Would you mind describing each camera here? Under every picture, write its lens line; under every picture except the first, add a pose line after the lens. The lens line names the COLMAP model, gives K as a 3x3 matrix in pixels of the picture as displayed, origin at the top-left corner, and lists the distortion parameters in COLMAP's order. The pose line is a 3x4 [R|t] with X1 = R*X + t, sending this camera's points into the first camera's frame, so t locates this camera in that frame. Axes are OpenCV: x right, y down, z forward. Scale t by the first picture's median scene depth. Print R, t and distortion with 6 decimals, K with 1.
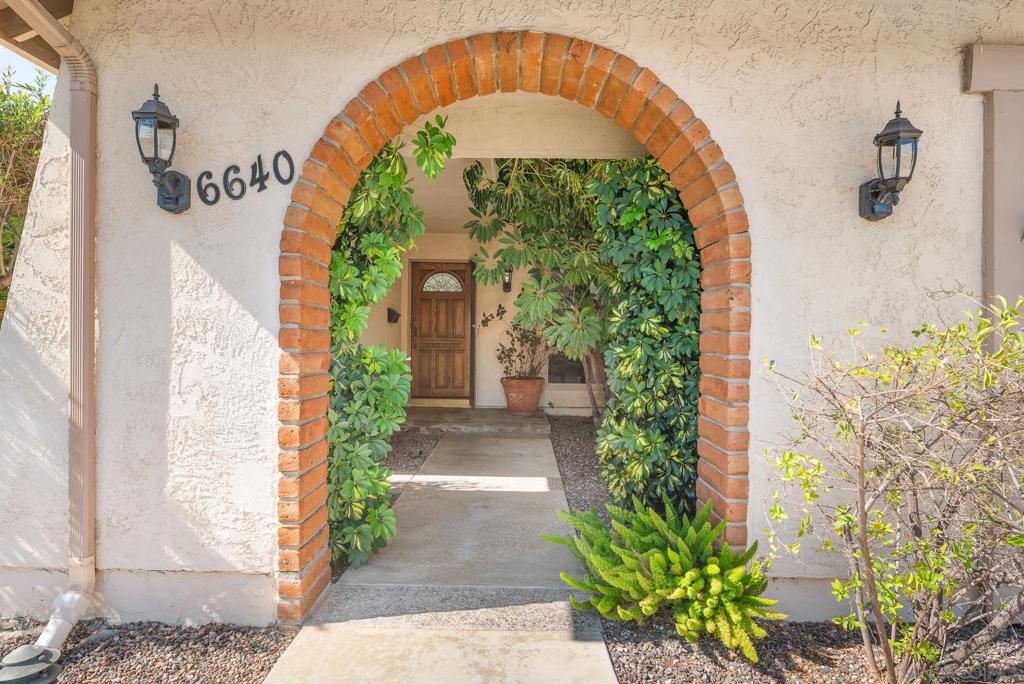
lens RADIAL K [[596.8, 0, 512.0], [0, 596.8, 342.0], [0, 0, 1]] dist [-0.001770, -0.000475]
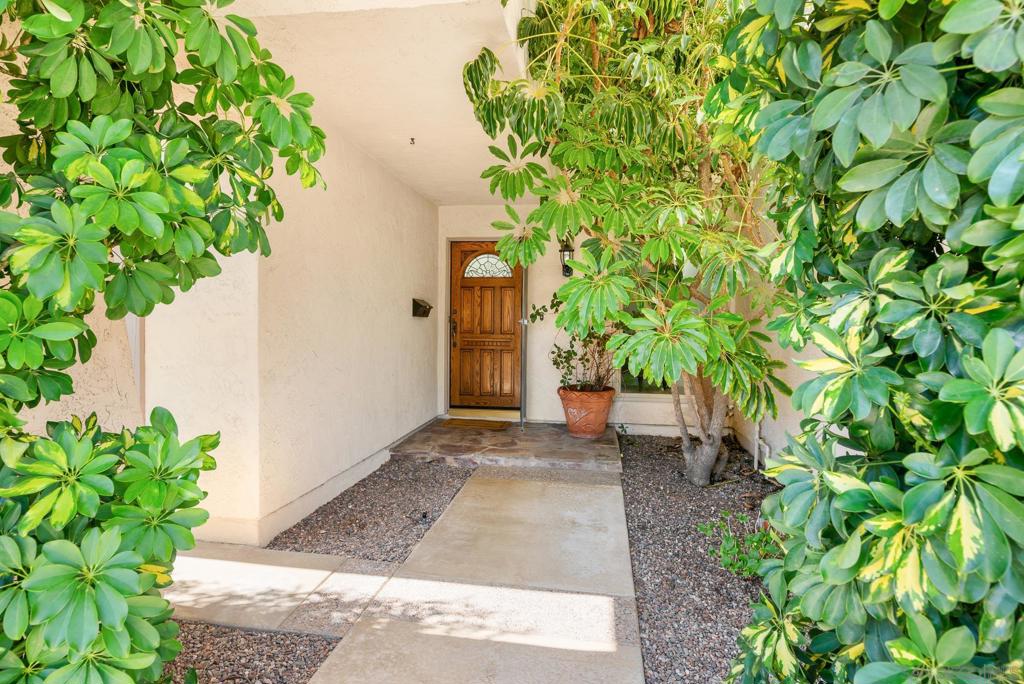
lens RADIAL K [[555.7, 0, 515.5], [0, 555.7, 322.6], [0, 0, 1]] dist [0.000767, -0.000080]
pose [[0.990657, -0.001317, -0.136371, 0.025965], [0.000951, 0.999996, -0.002746, -0.022964], [0.136374, 0.002591, 0.990654, 0.286269]]
